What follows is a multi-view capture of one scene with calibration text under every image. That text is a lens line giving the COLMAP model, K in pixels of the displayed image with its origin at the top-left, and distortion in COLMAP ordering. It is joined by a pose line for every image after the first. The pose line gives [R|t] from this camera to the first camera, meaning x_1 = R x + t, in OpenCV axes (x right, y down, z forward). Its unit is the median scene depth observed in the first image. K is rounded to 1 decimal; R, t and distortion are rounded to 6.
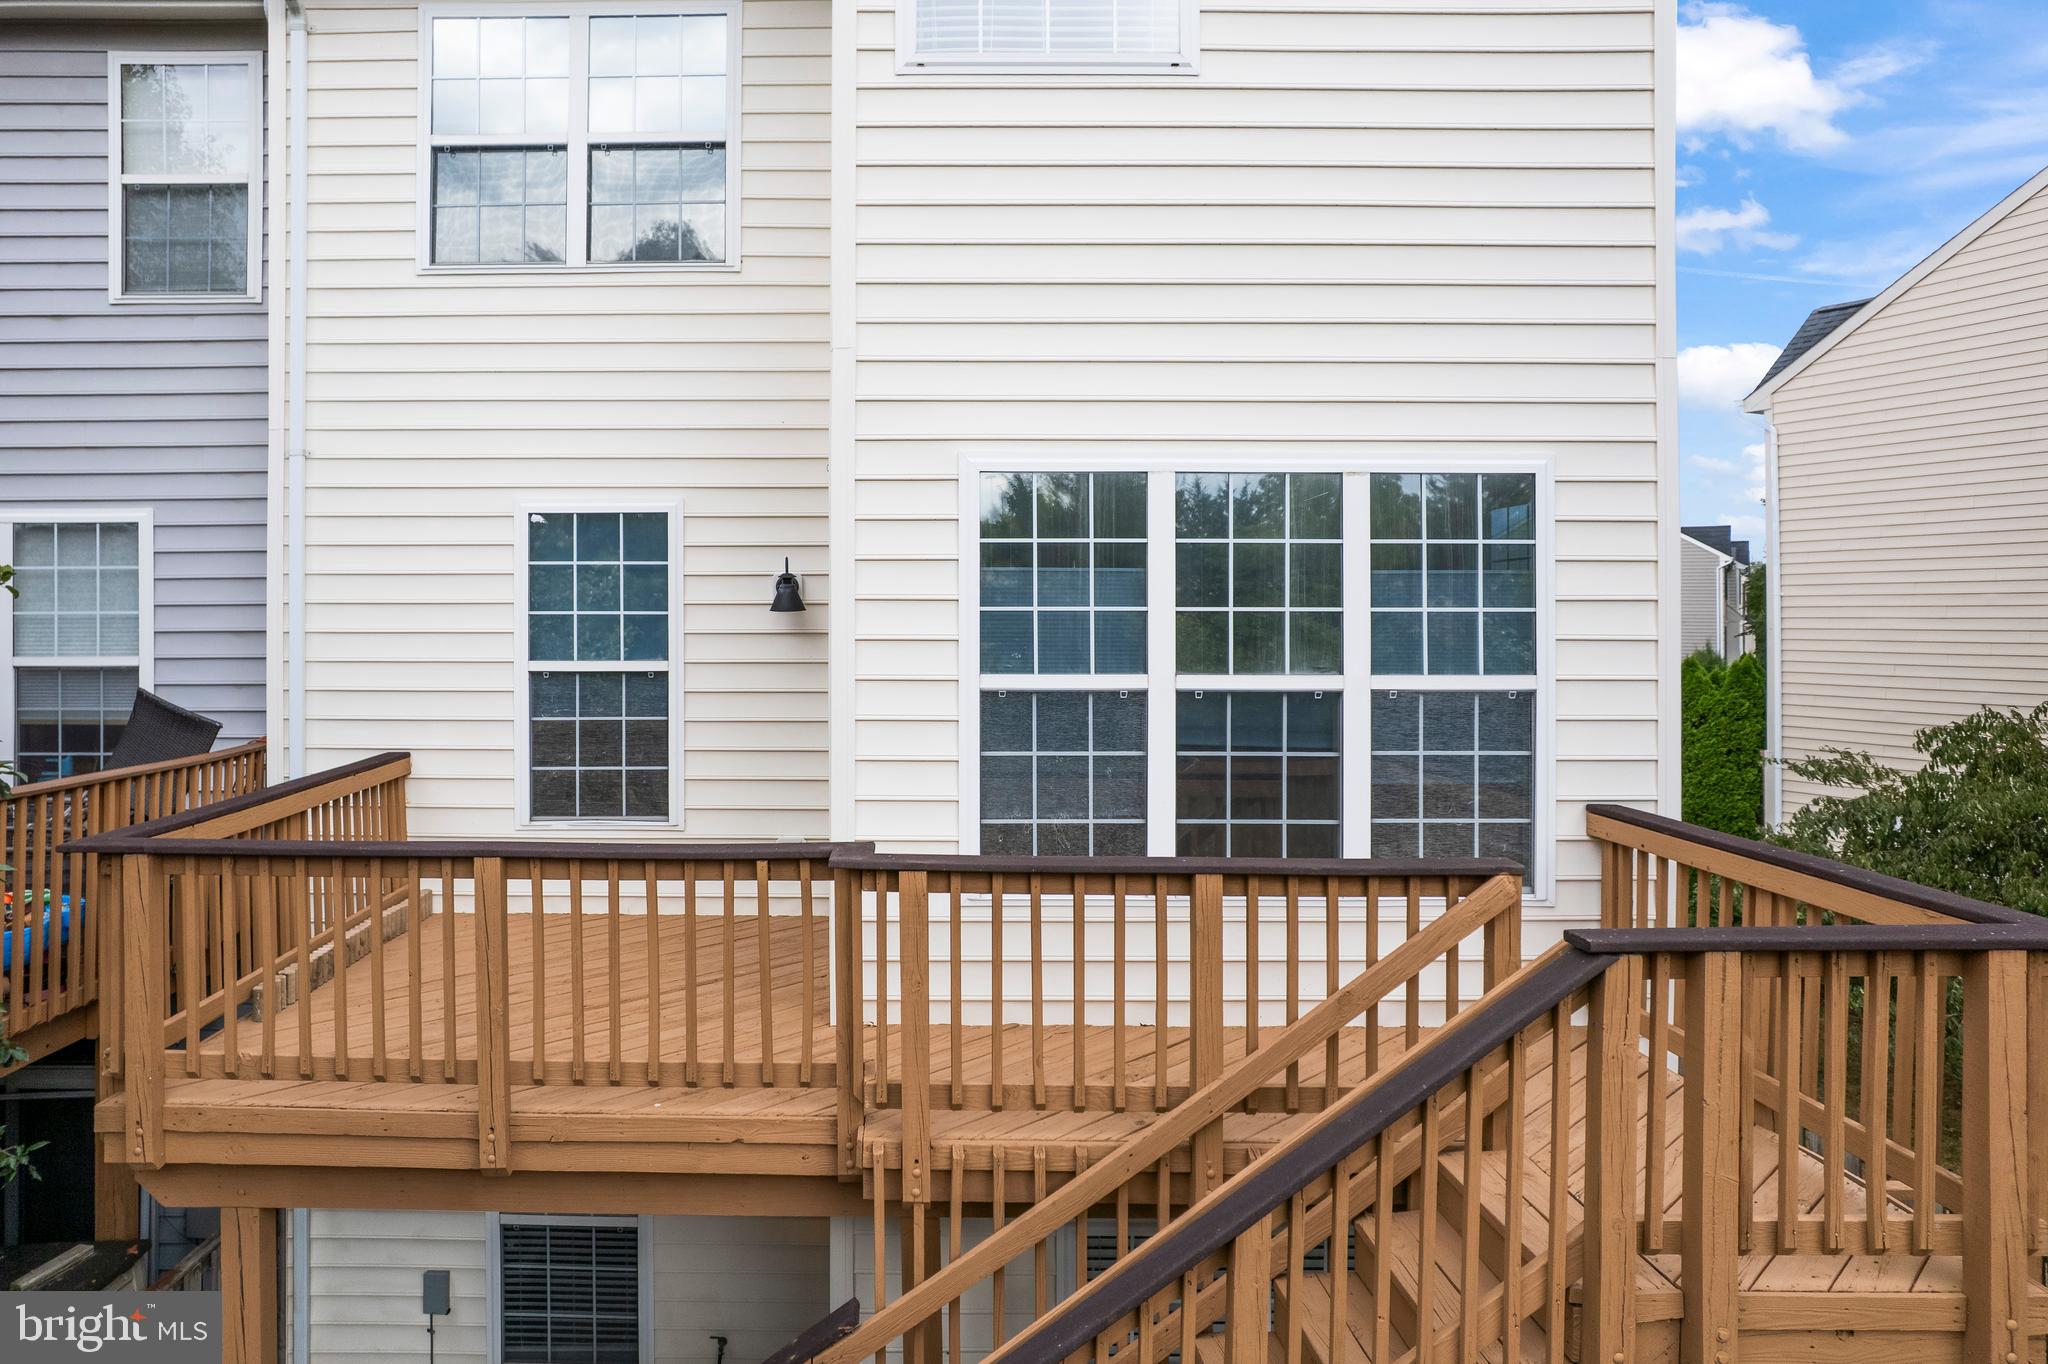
lens RADIAL K [[1329.8, 0, 869.3], [0, 1329.8, 640.0], [0, 0, 1]] dist [-0.071578, 0.066716]
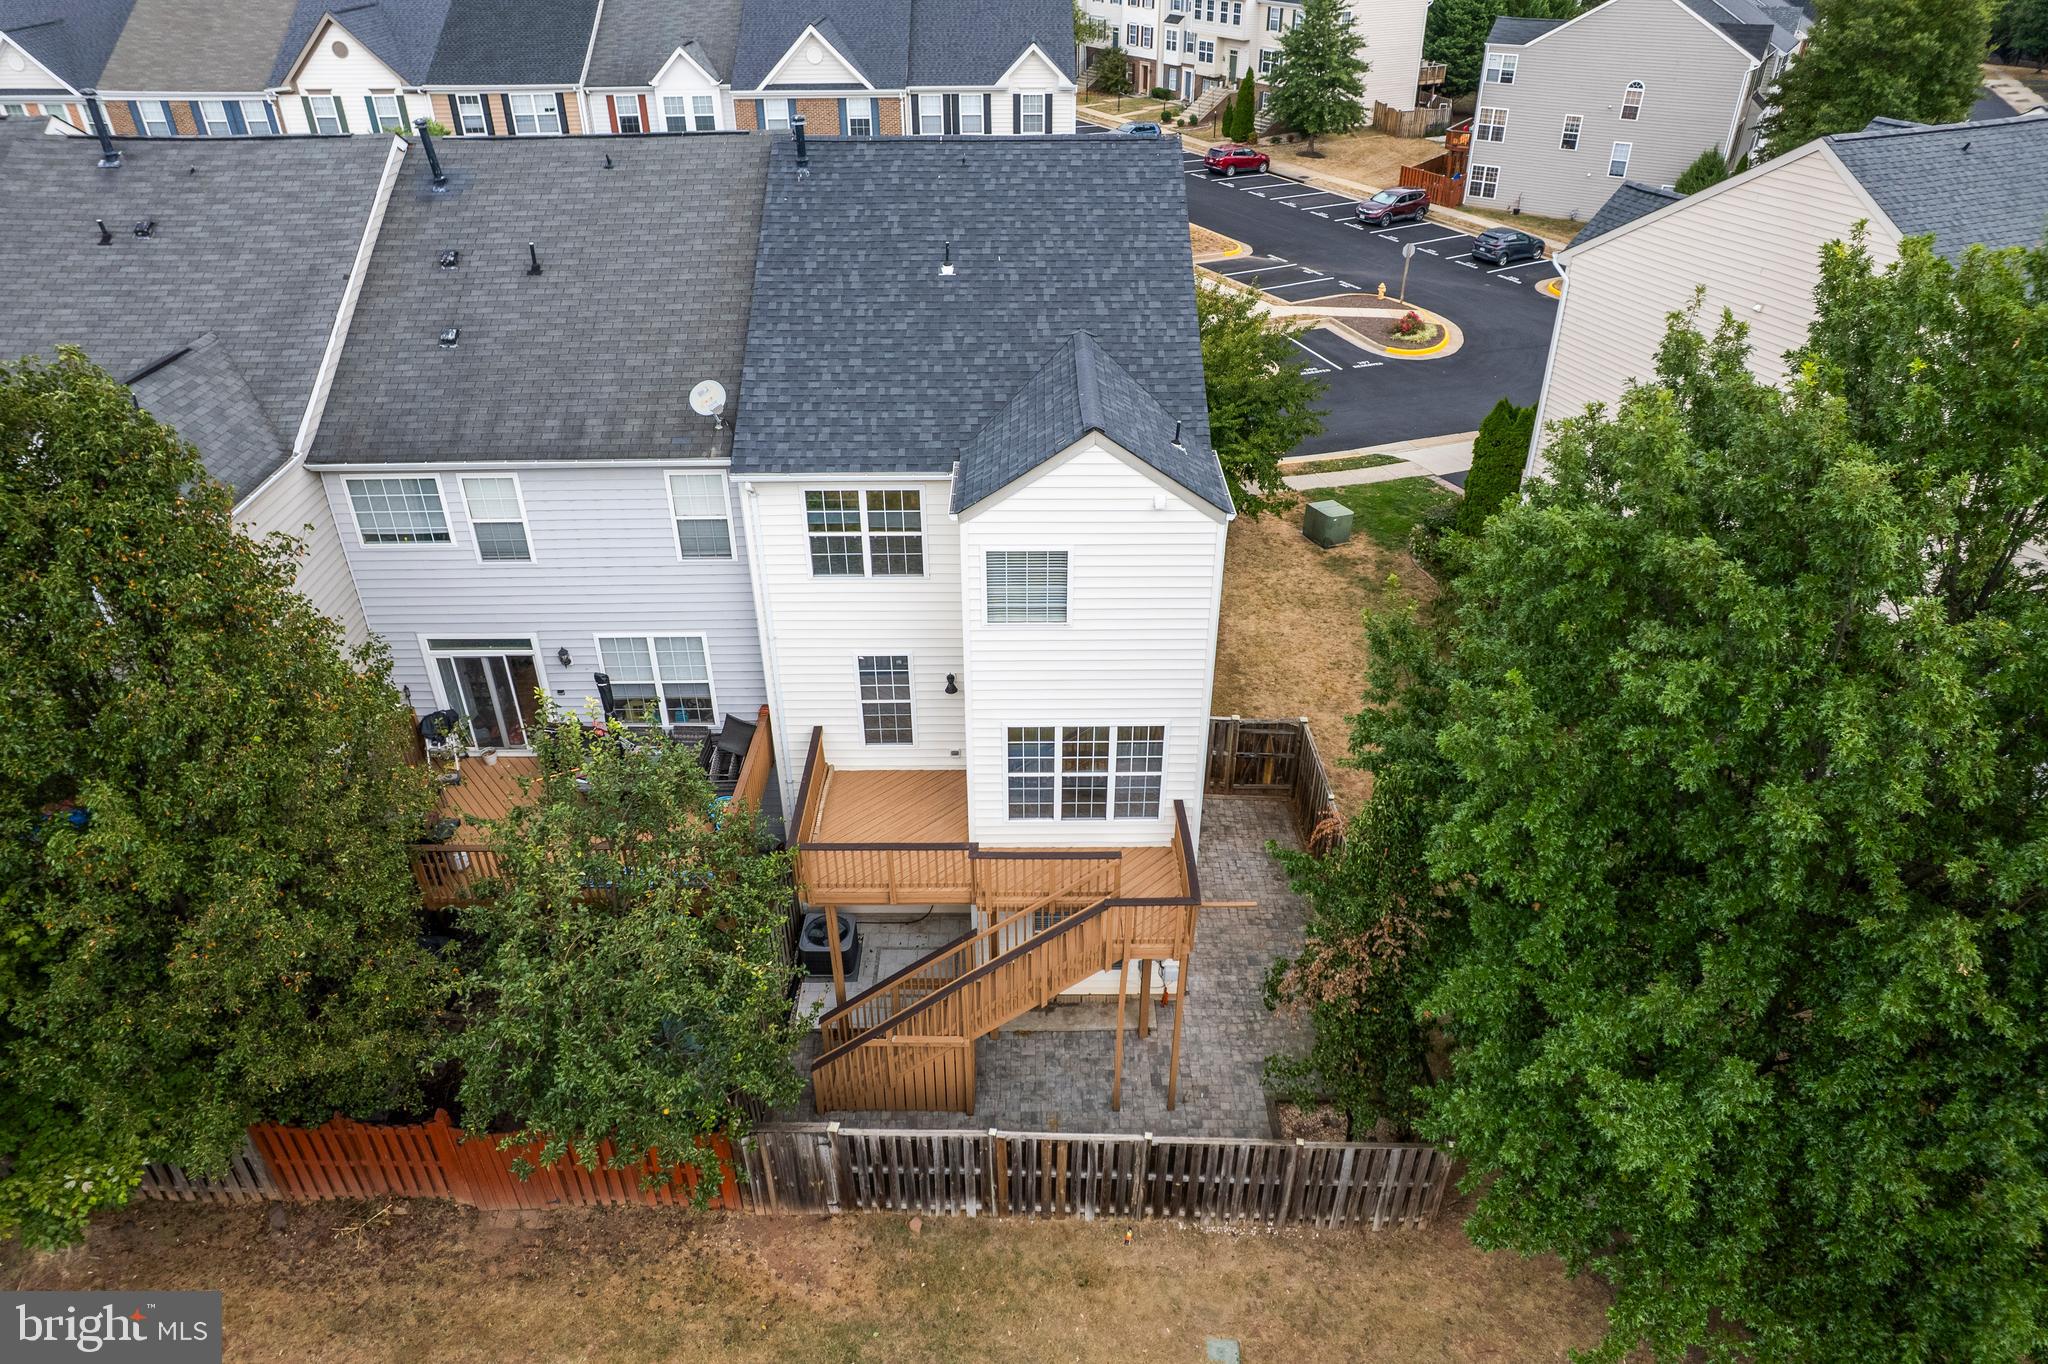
lens RADIAL K [[1329.8, 0, 1022.9], [0, 1329.8, 696.4], [0, 0, 1]] dist [-0.071578, 0.066716]
pose [[0.999909, -0.009691, 0.009391, 0.091722], [0.003311, 0.850795, 0.525487, -2.082559], [-0.013082, -0.525408, 0.850750, -2.011991]]
